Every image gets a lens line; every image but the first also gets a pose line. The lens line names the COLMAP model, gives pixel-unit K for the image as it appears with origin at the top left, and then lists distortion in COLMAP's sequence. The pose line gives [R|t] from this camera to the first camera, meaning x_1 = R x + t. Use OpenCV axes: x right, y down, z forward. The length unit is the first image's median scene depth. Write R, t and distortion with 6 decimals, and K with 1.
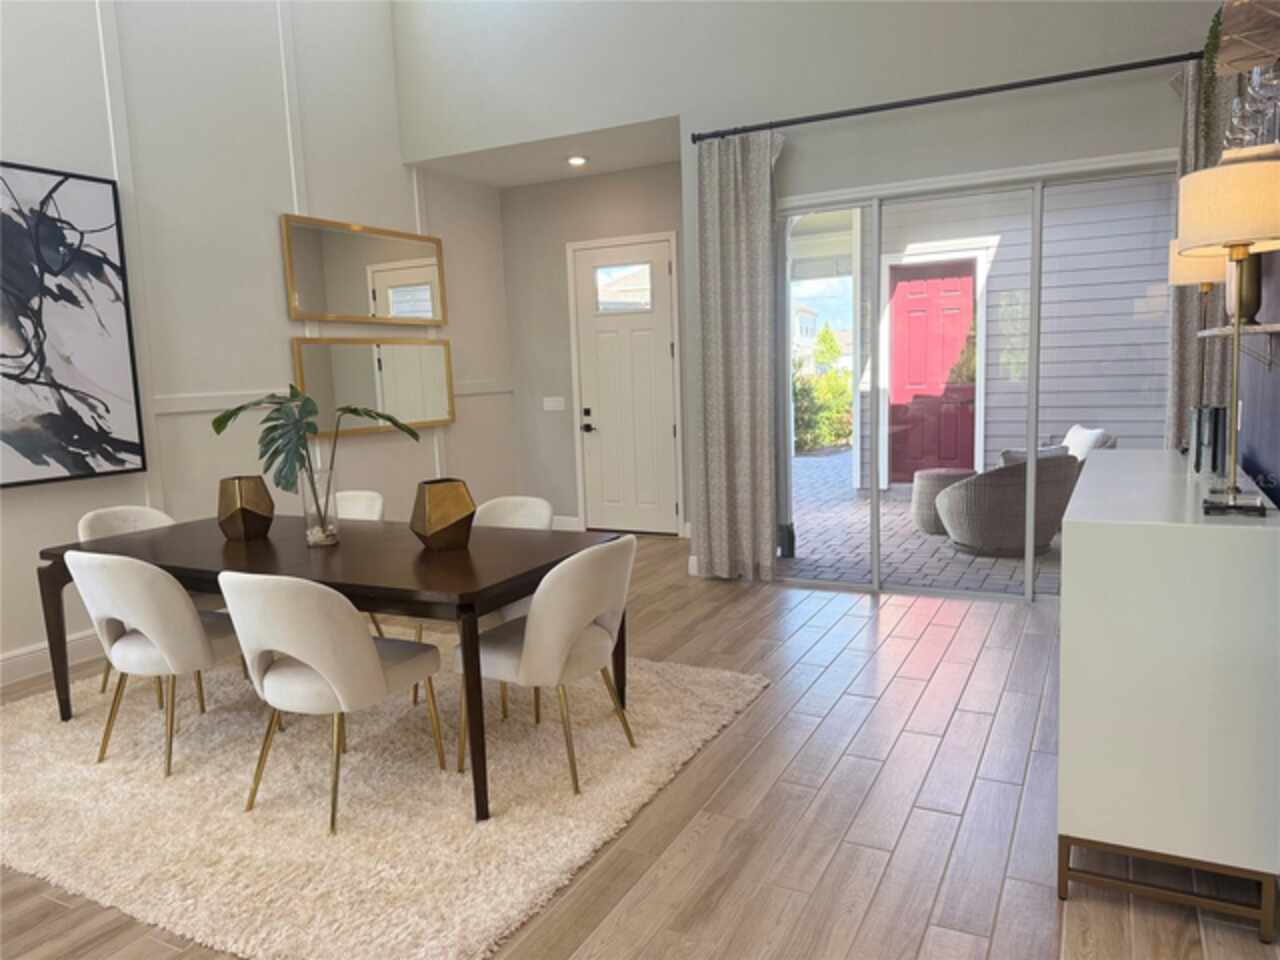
lens RADIAL K [[897.3, 0, 638.0], [0, 897.3, 479.8], [0, 0, 1]] dist [0.095203, -0.098433]
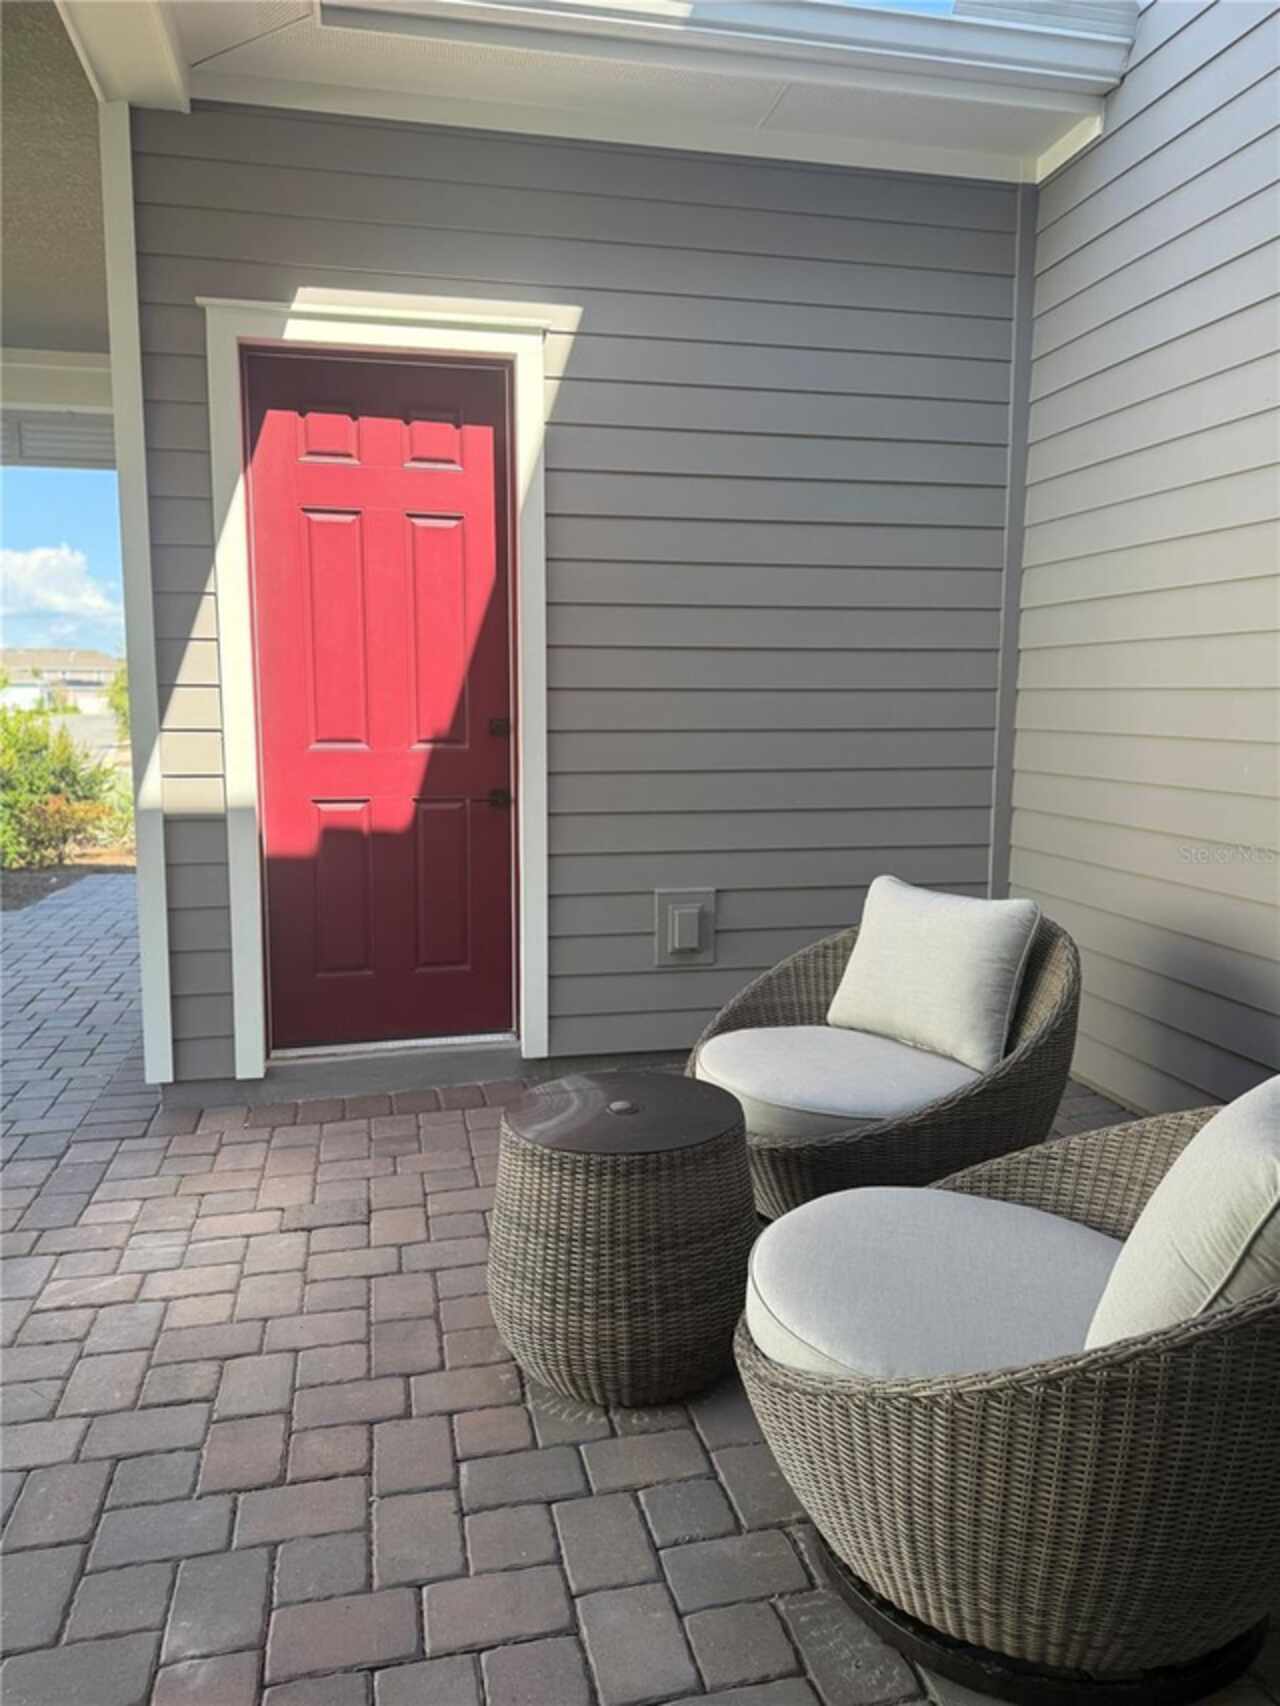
lens RADIAL K [[1209.3, 0, 671.9], [0, 1209.3, 850.2], [0, 0, 1]] dist [0.053429, -0.037021]
pose [[0.756346, -0.045913, 0.652558, 0.114498], [0.052461, 0.998578, 0.009454, -0.065847], [-0.652065, 0.027083, 0.757680, 0.604747]]
